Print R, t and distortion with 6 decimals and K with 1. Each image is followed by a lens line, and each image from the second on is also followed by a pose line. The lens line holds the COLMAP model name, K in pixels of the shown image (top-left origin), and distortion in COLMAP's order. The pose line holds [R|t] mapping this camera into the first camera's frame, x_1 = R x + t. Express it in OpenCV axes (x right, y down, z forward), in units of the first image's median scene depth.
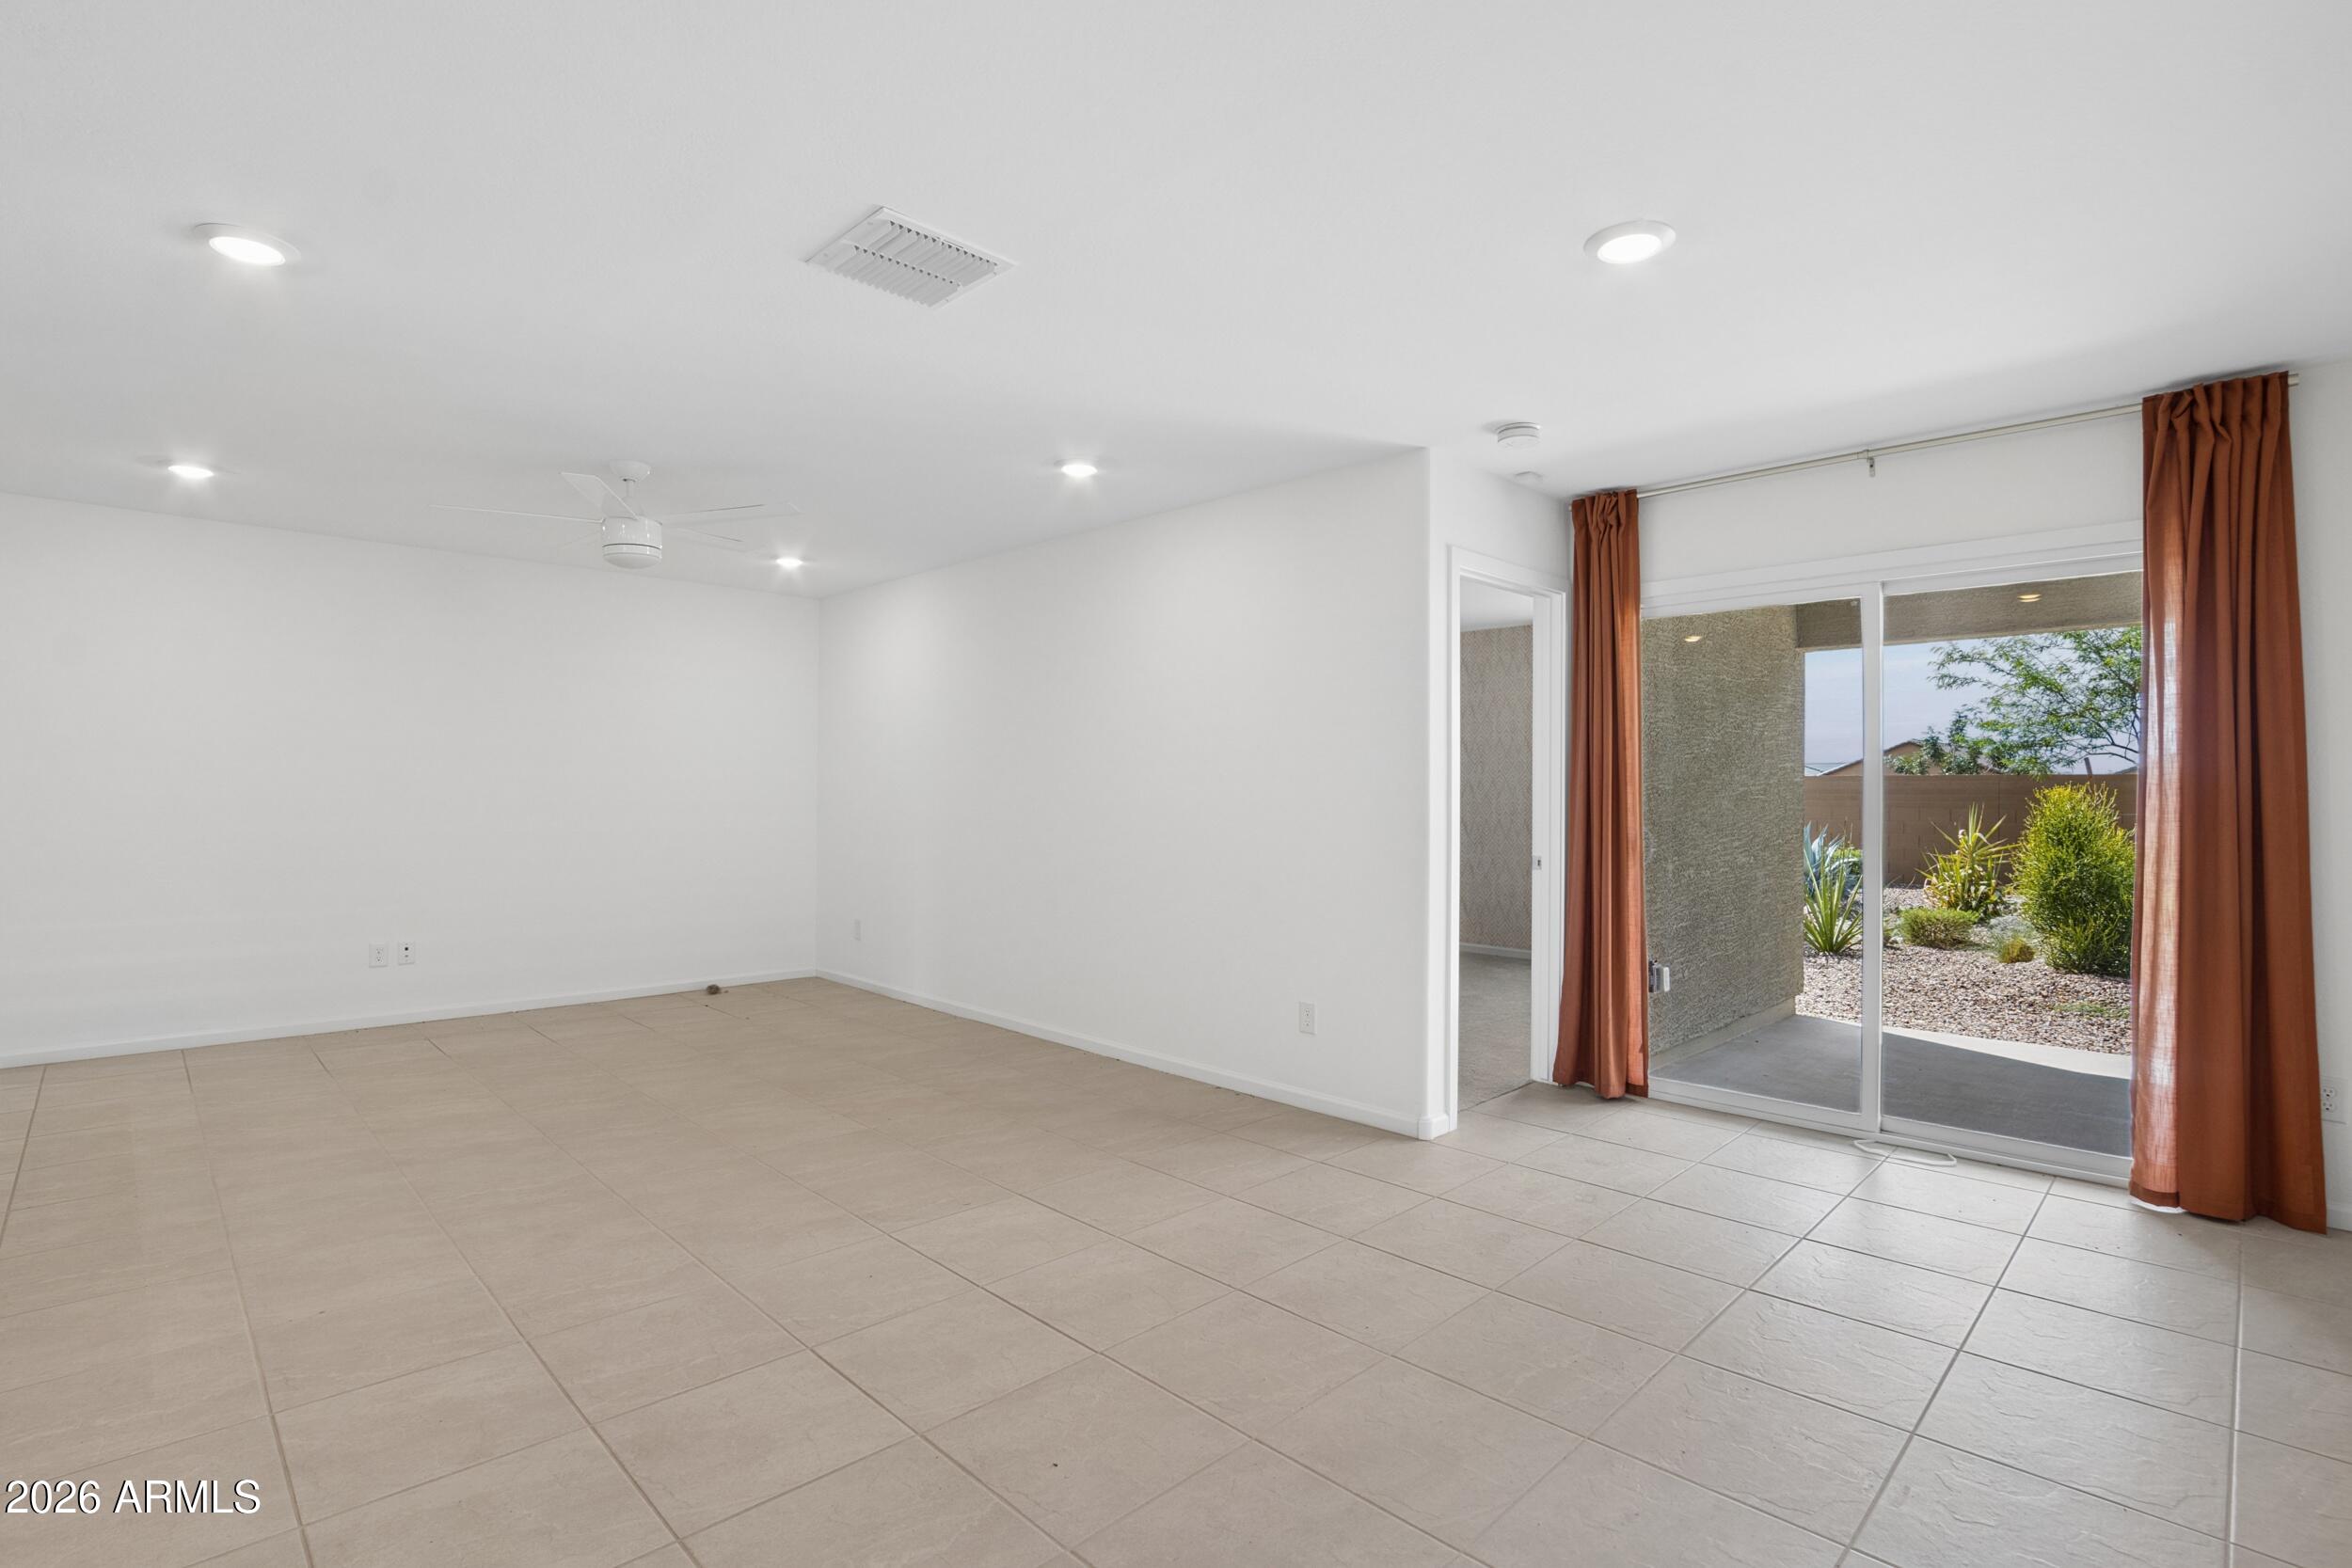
lens RADIAL K [[1104.4, 0, 1177.6], [0, 1104.4, 783.3], [0, 0, 1]] dist [-0.027205, 0.002998]
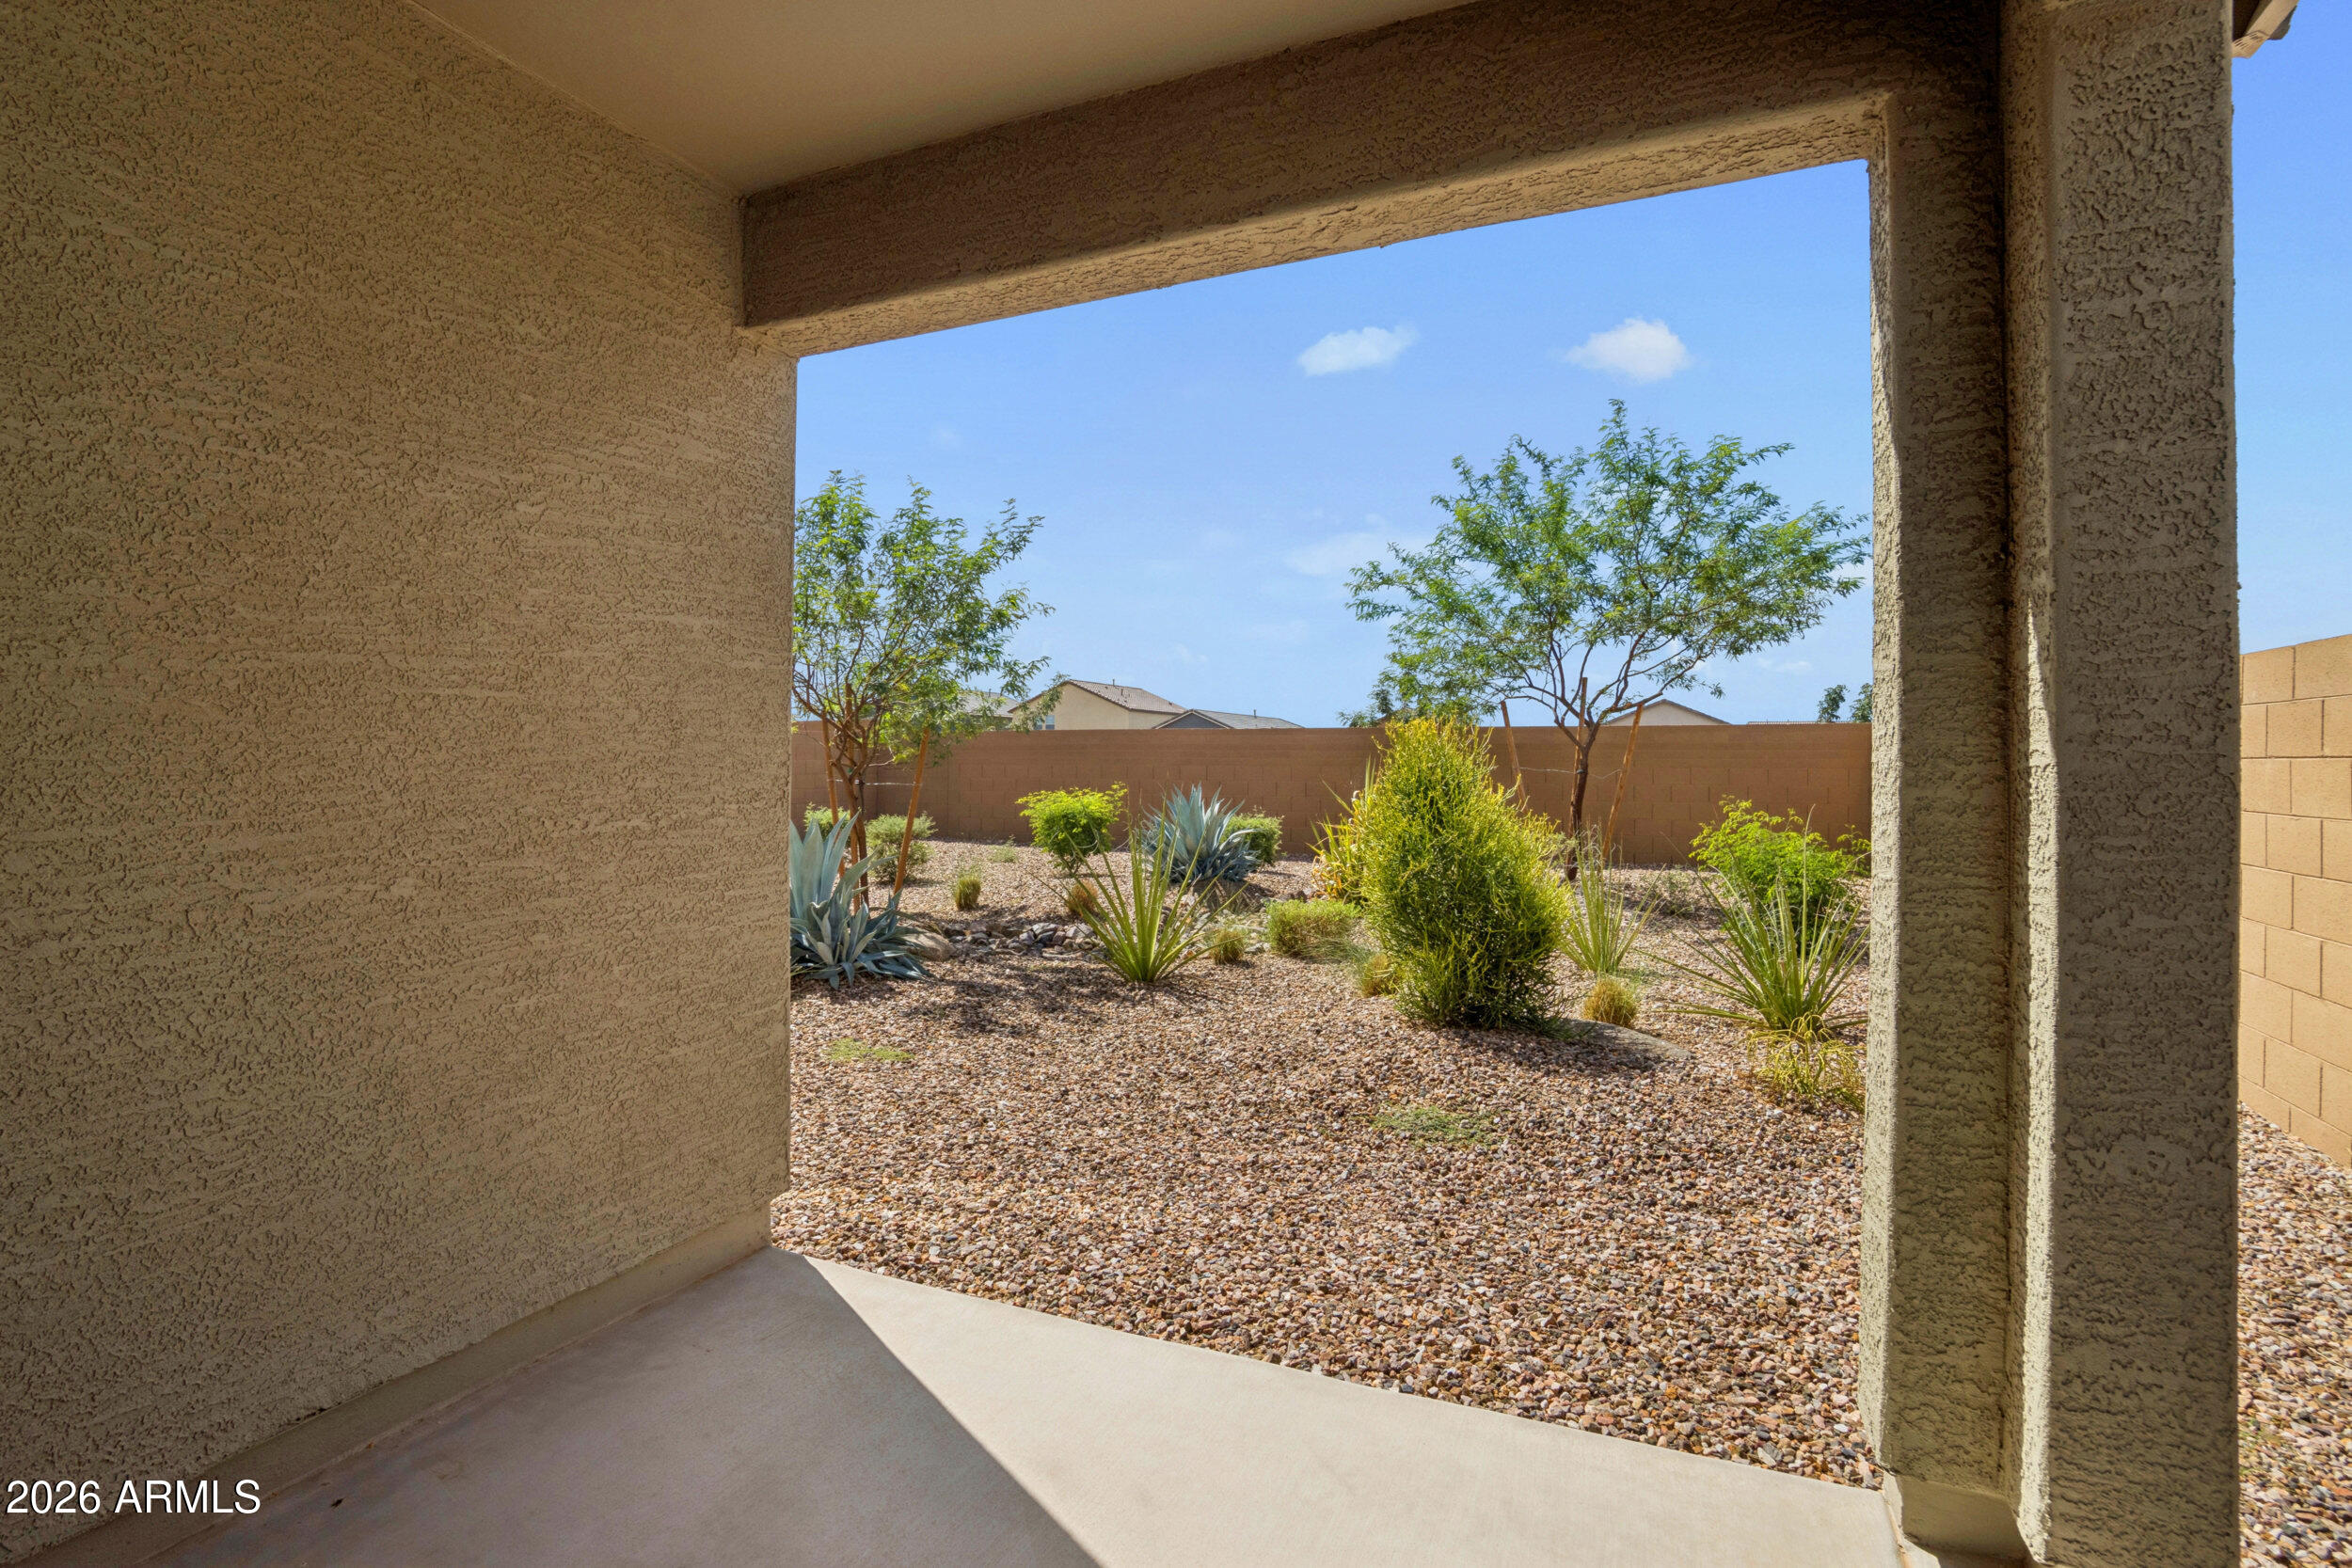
lens RADIAL K [[1104.4, 0, 1183.5], [0, 1104.4, 777.7], [0, 0, 1]] dist [-0.027205, 0.002998]
pose [[0.932477, -0.009432, 0.361107, 0.503473], [0.001275, 0.999739, 0.022818, 0.023578], [-0.361228, -0.020817, 0.932245, 0.502330]]
